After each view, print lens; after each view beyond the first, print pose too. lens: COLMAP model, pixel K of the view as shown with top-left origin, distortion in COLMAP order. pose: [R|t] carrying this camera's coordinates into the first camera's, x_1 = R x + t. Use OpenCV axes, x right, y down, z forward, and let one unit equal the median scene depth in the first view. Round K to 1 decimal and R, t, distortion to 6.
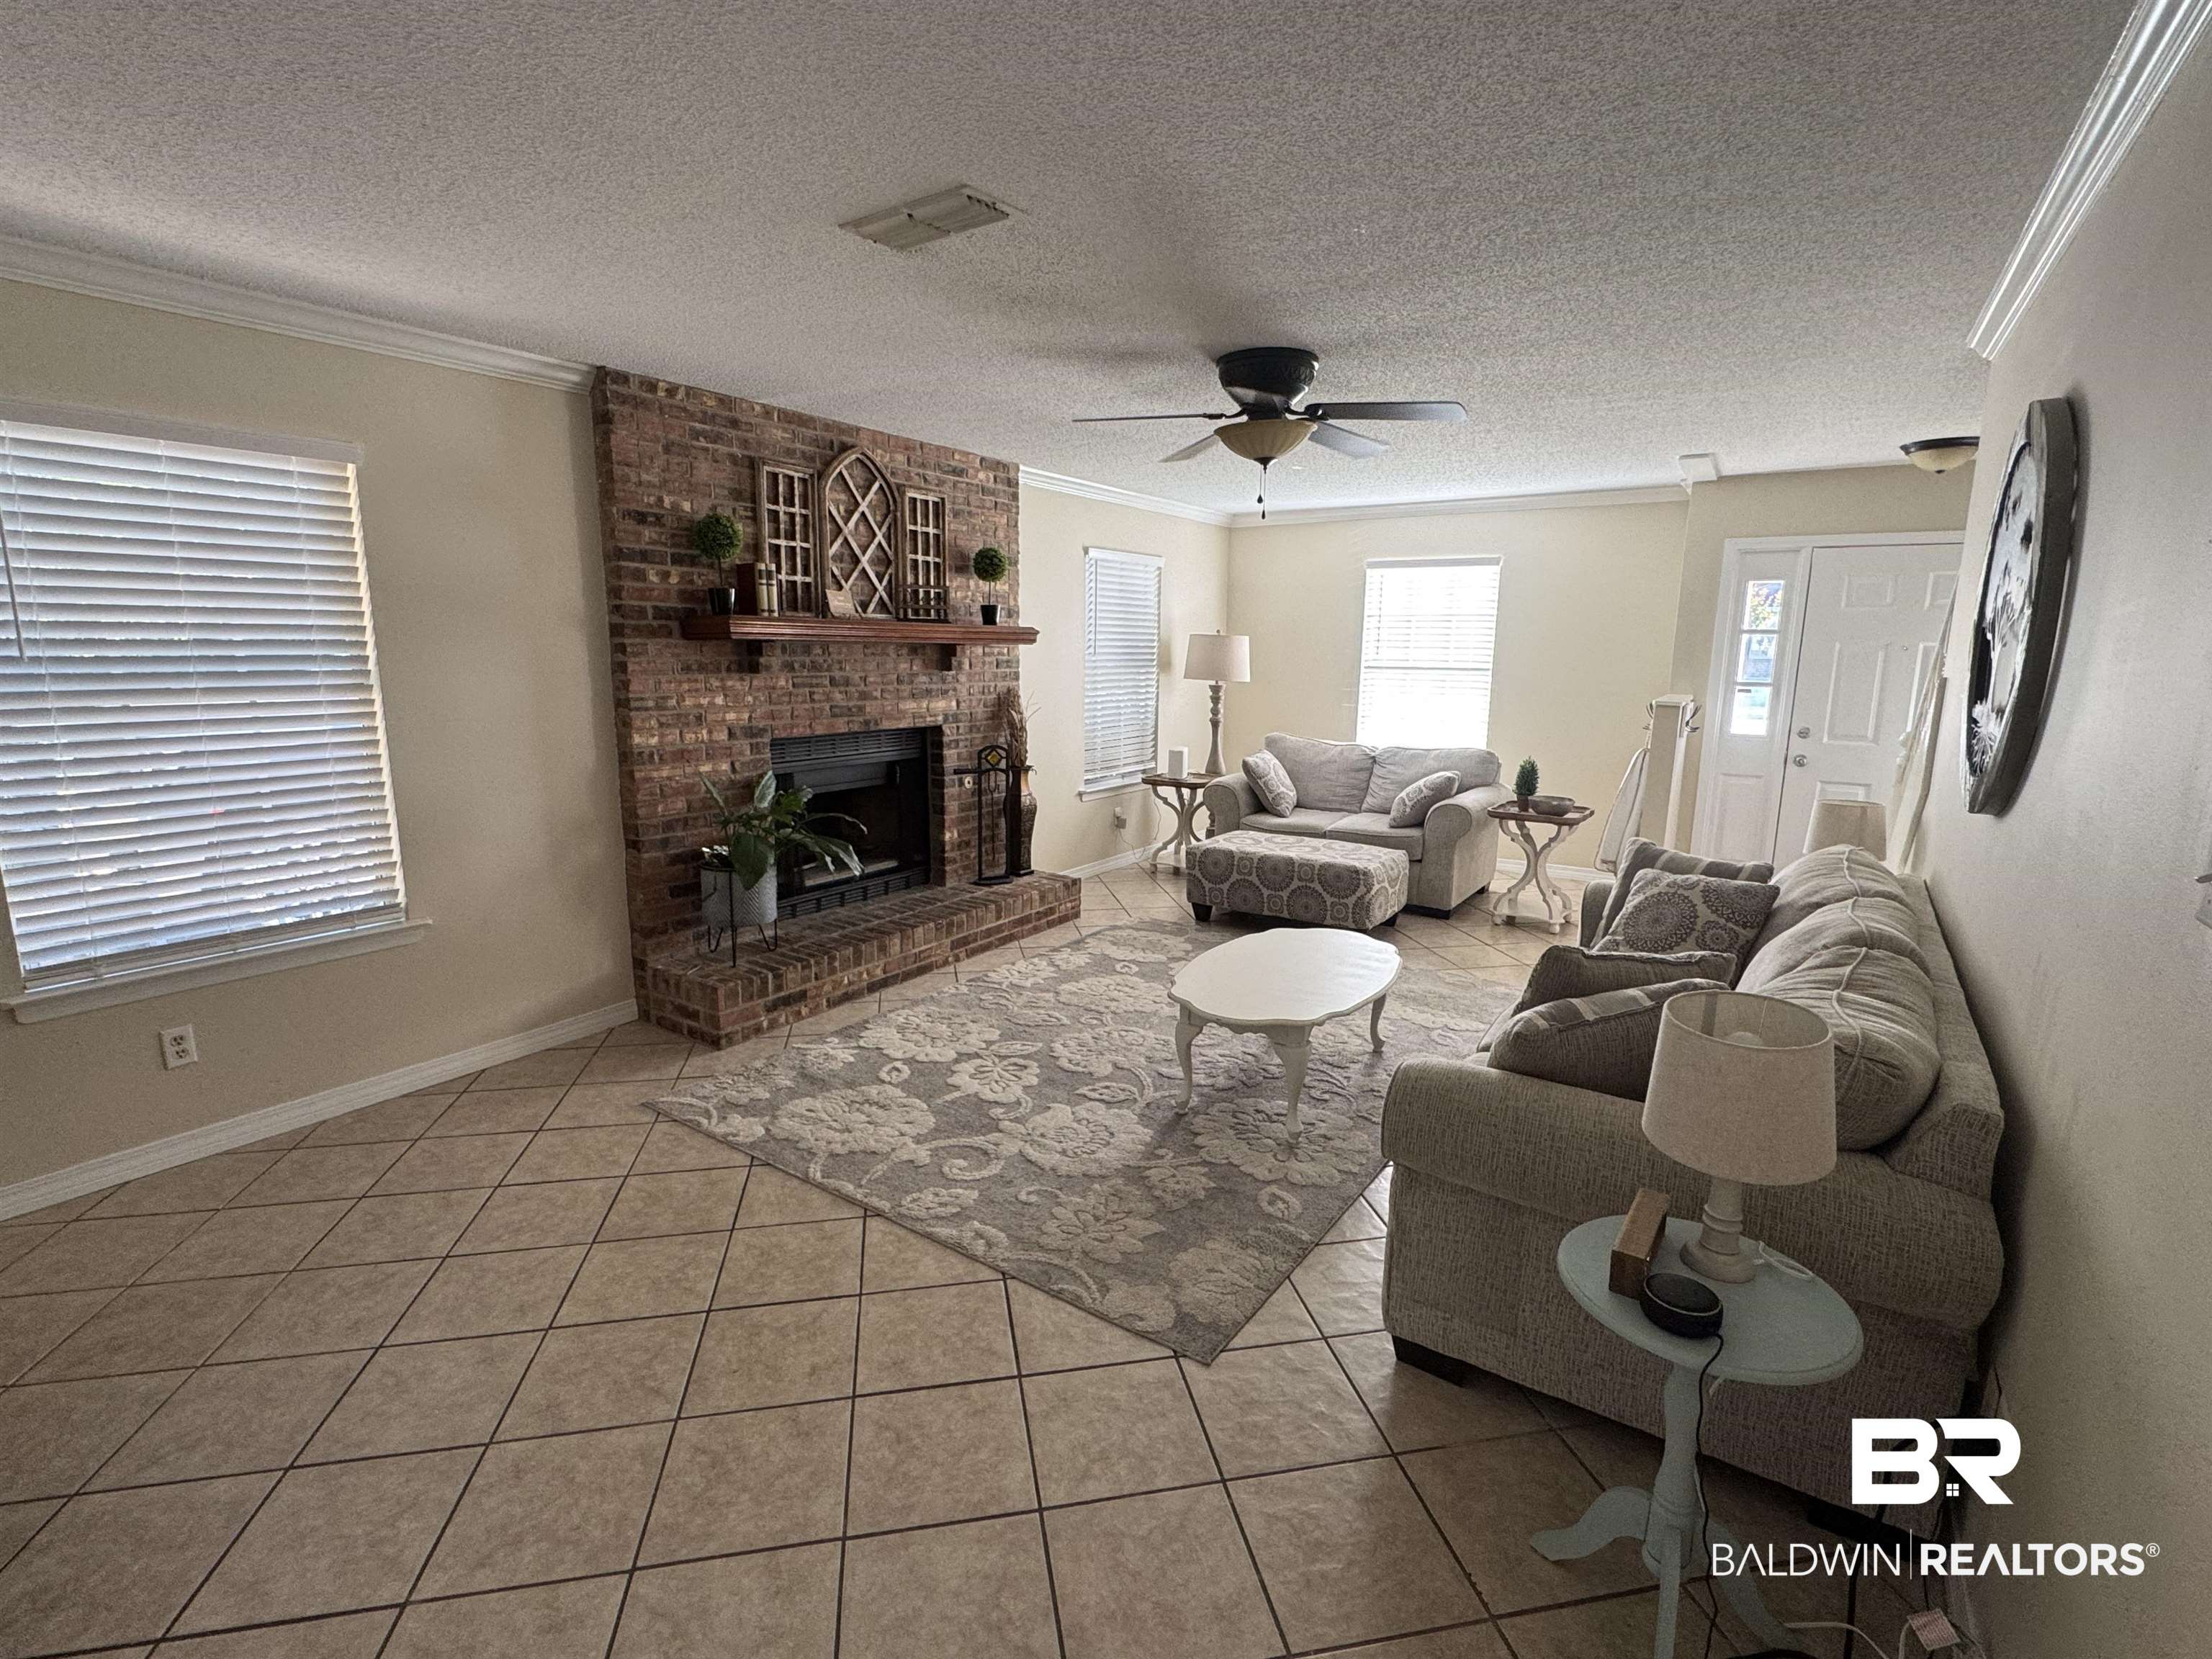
lens RADIAL K [[1028.4, 0, 1106.0], [0, 1028.4, 829.5], [0, 0, 1]] dist [-0.006434, 0.000299]
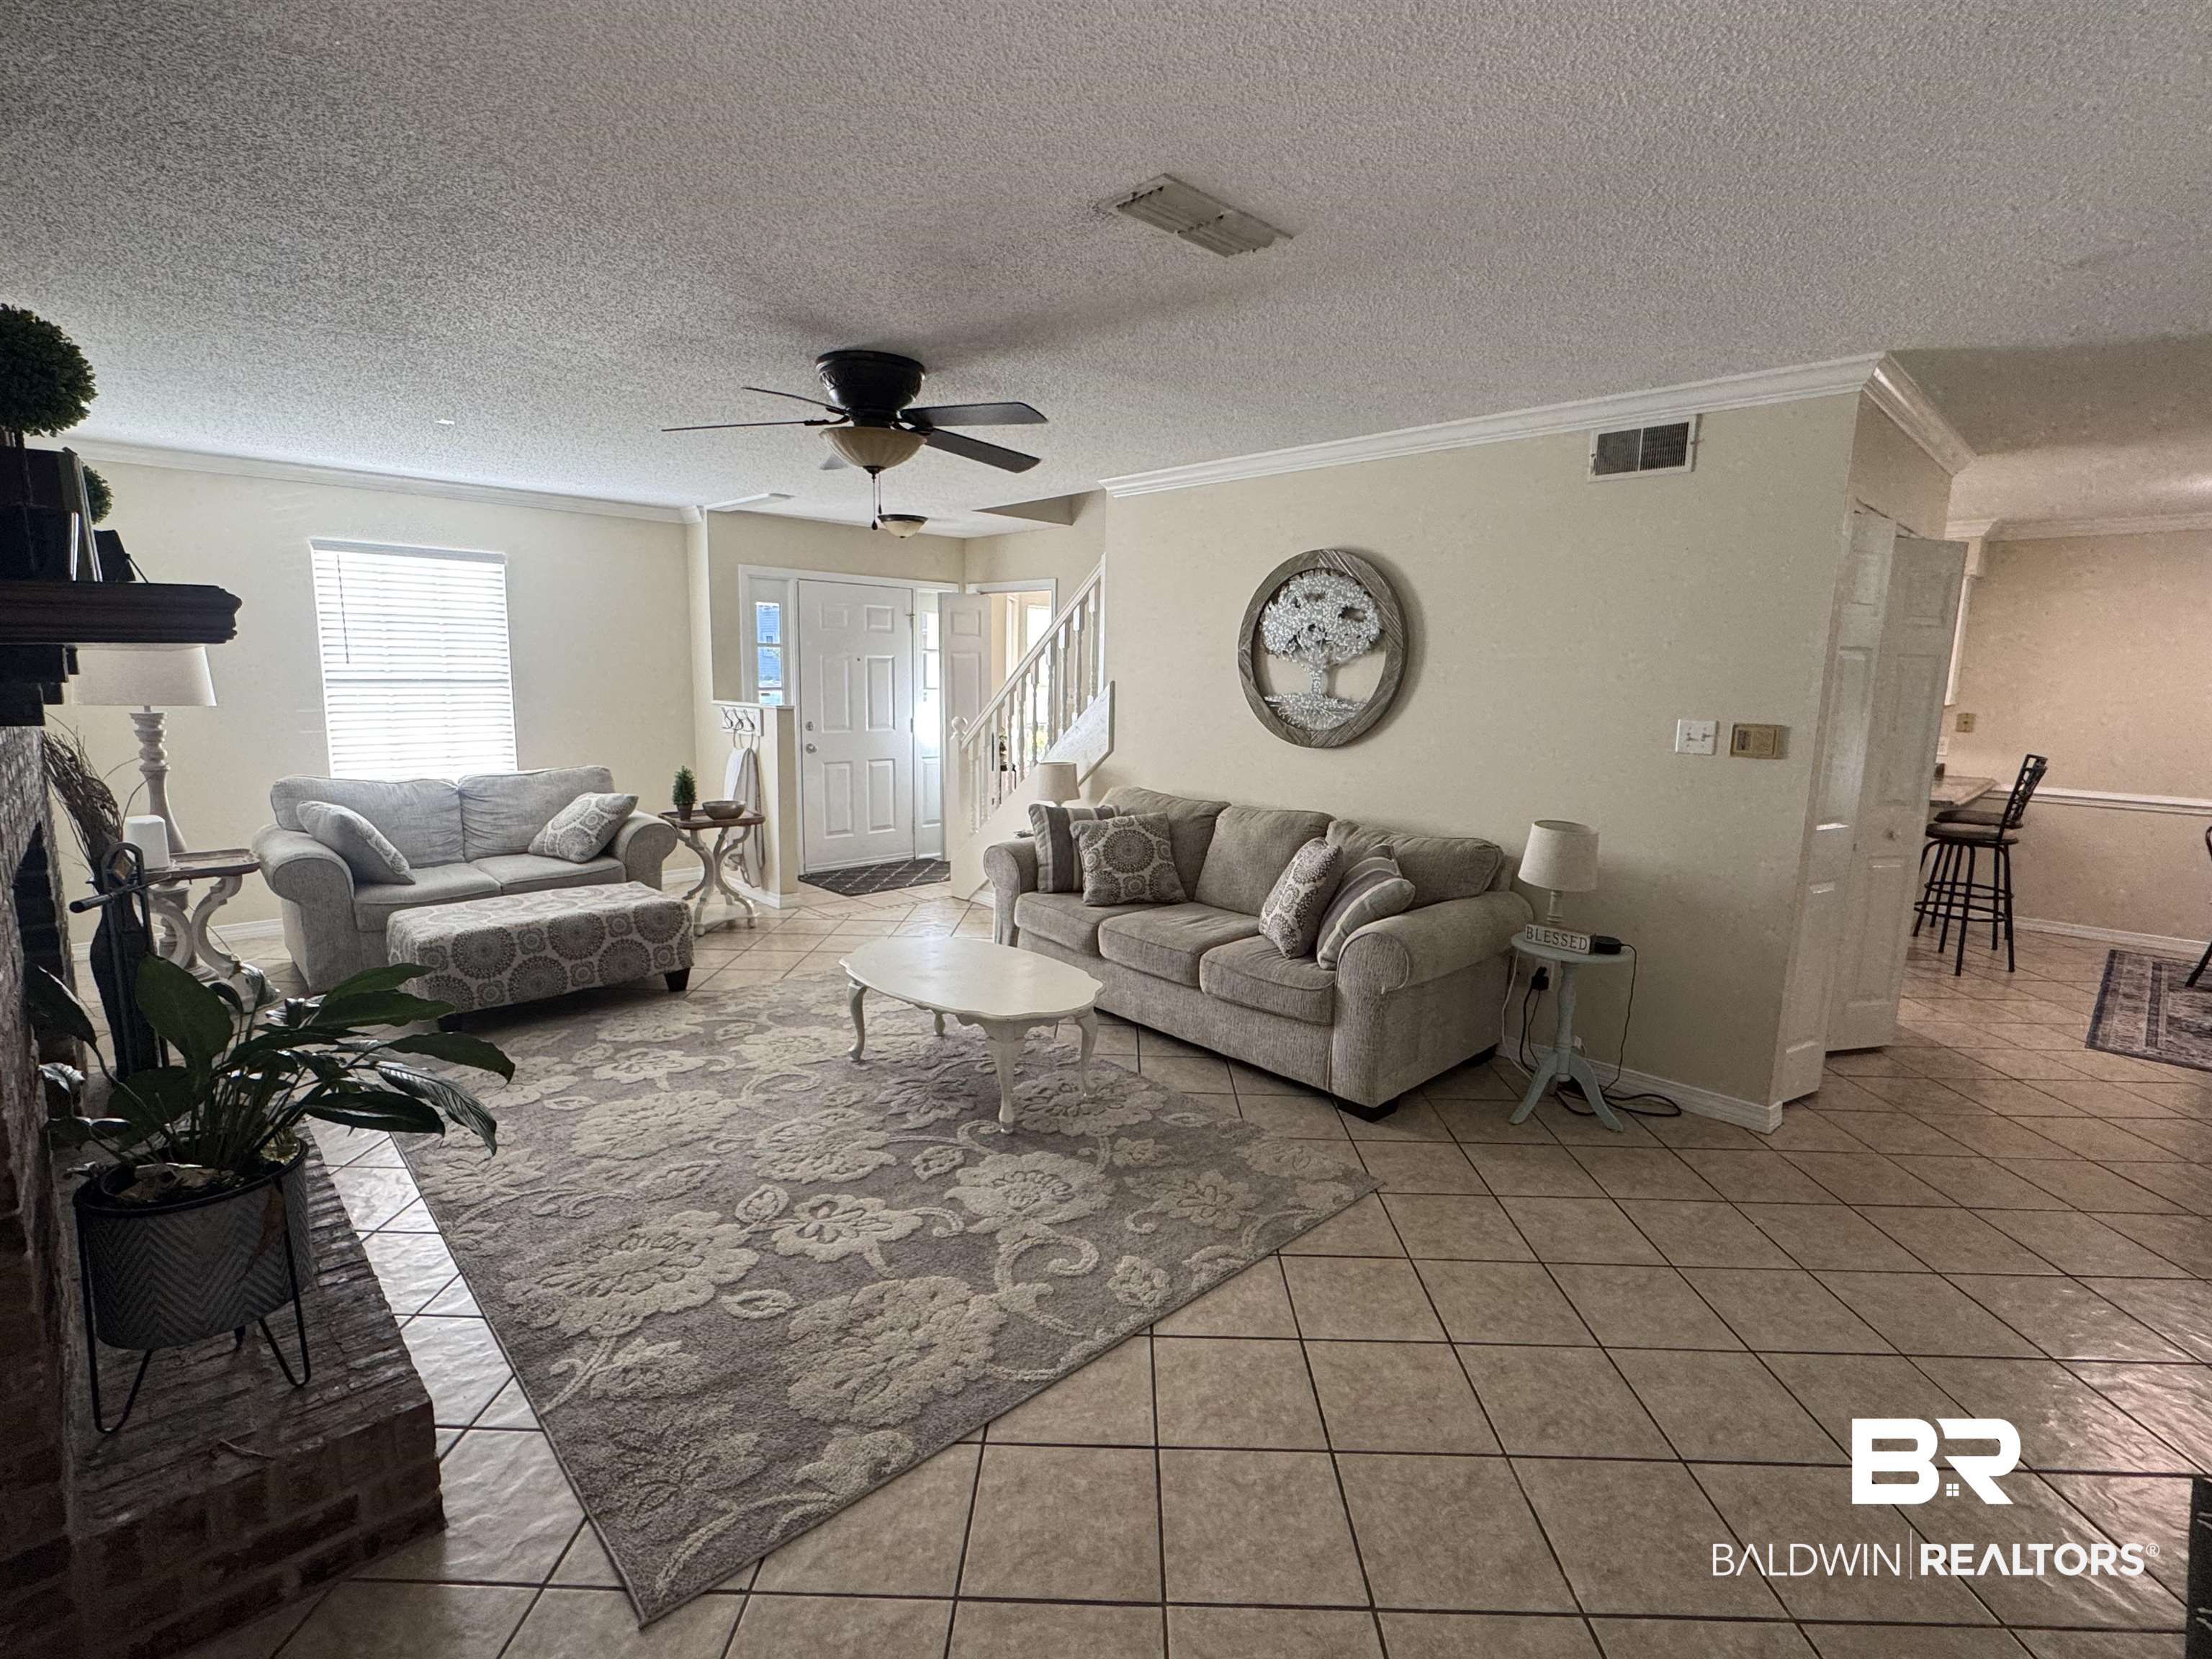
lens RADIAL K [[1031.7, 0, 1106.4], [0, 1031.7, 820.2], [0, 0, 1]] dist [-0.003254, -0.000007]
pose [[0.207619, -0.149168, 0.966770, -0.595340], [0.159261, 0.980273, 0.117049, -0.087621], [-0.965158, 0.129667, 0.227280, 0.465703]]
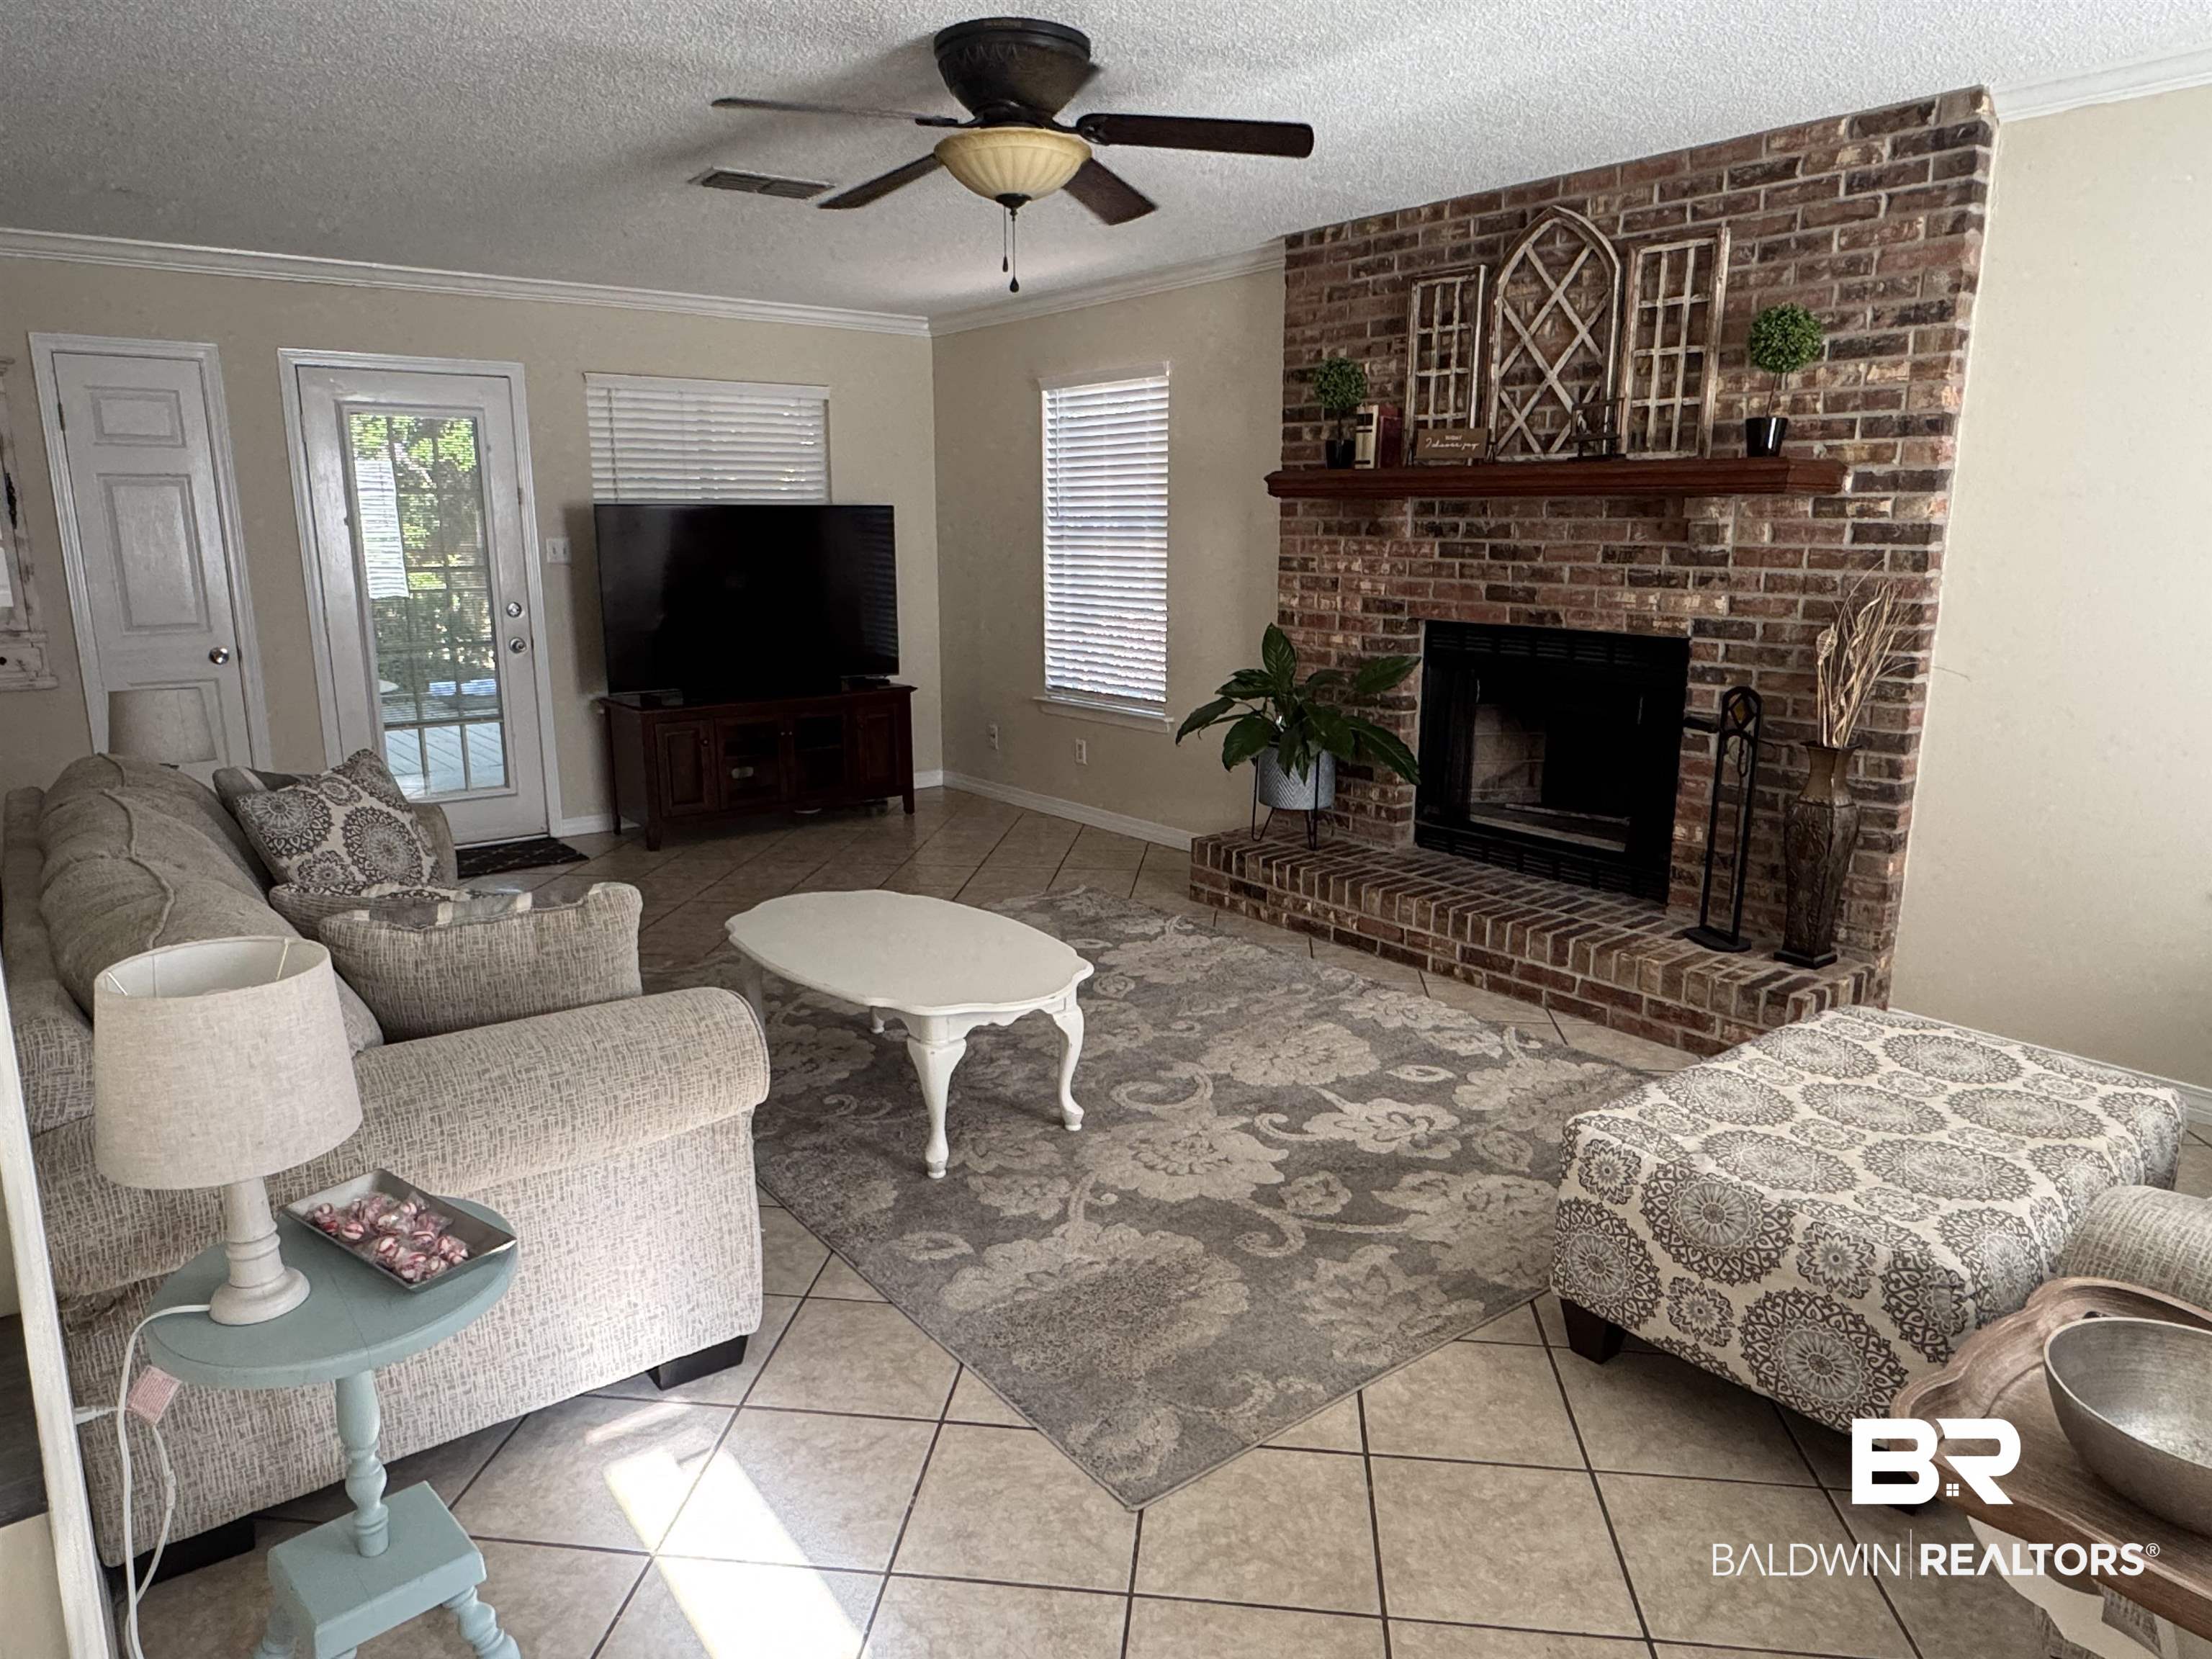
lens RADIAL K [[1406.6, 0, 1096.0], [0, 1406.6, 821.4], [0, 0, 1]] dist [-0.004766, 0.001642]
pose [[-0.301938, 0.190247, -0.934152, 0.795947], [-0.171968, 0.952942, 0.249658, -0.163278], [0.937689, 0.236025, -0.255012, 1.041370]]
